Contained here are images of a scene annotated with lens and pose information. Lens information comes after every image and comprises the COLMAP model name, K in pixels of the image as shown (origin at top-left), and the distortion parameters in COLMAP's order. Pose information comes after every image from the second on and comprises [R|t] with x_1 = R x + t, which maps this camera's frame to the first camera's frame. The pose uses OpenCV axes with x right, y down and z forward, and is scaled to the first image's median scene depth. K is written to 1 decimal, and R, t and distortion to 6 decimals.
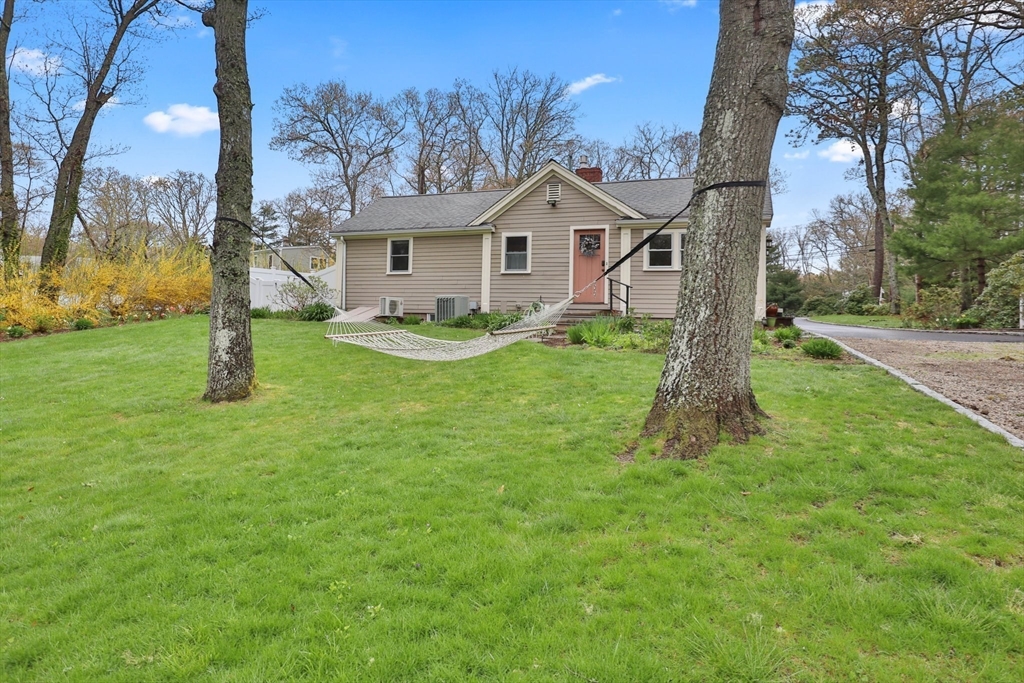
lens RADIAL K [[602.9, 0, 512.0], [0, 602.9, 341.5], [0, 0, 1]] dist [-0.024398, 0.003249]
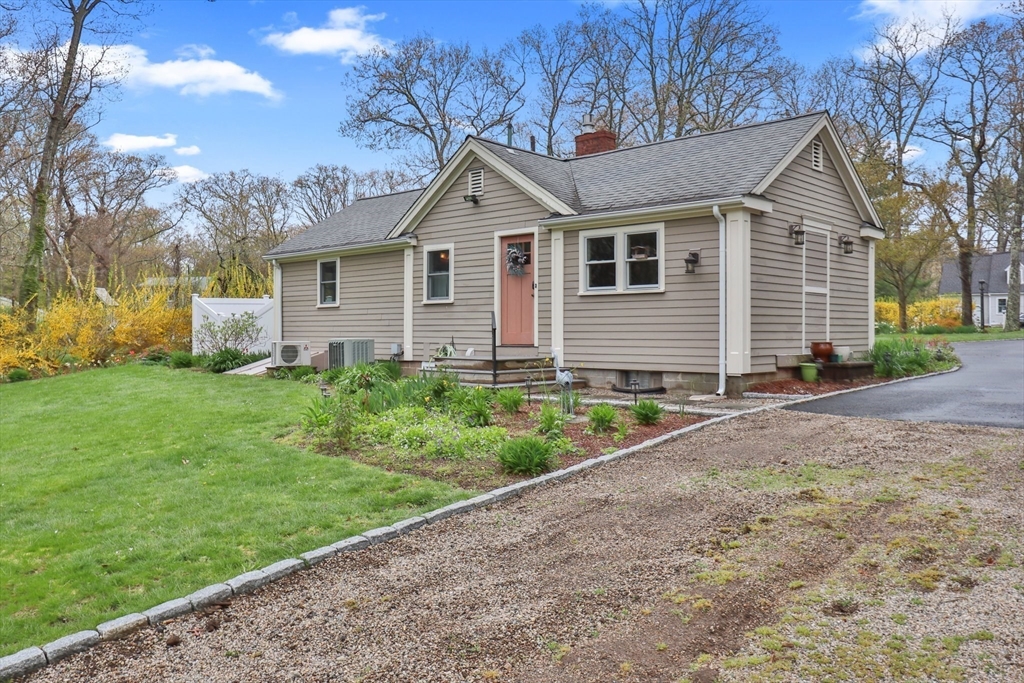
lens RADIAL K [[871.1, 0, 512.0], [0, 871.1, 341.5], [0, 0, 1]] dist [-0.004894, -0.005403]
pose [[0.920113, -0.018761, -0.391204, 0.471367], [0.006871, 0.999472, -0.031772, -0.036294], [0.391593, 0.026546, 0.919756, 0.111388]]
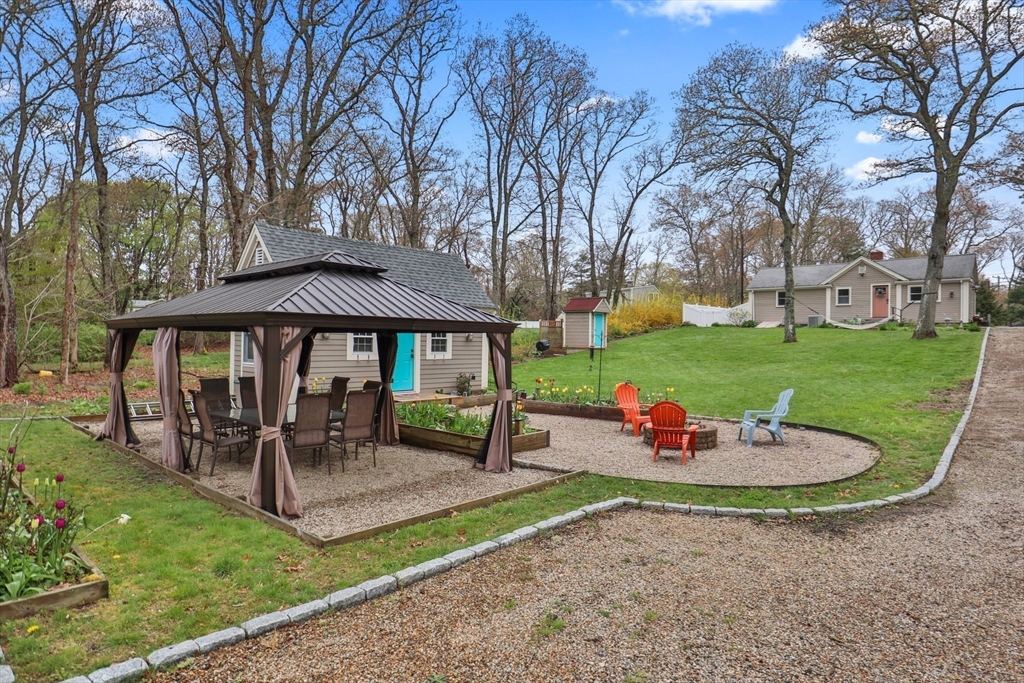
lens RADIAL K [[602.9, 0, 512.0], [0, 602.9, 341.5], [0, 0, 1]] dist [-0.024398, 0.003249]
pose [[0.934257, -0.009561, -0.356471, -0.357958], [-0.004711, 0.999222, -0.039148, 0.118556], [0.356568, 0.038254, 0.933486, -1.553659]]
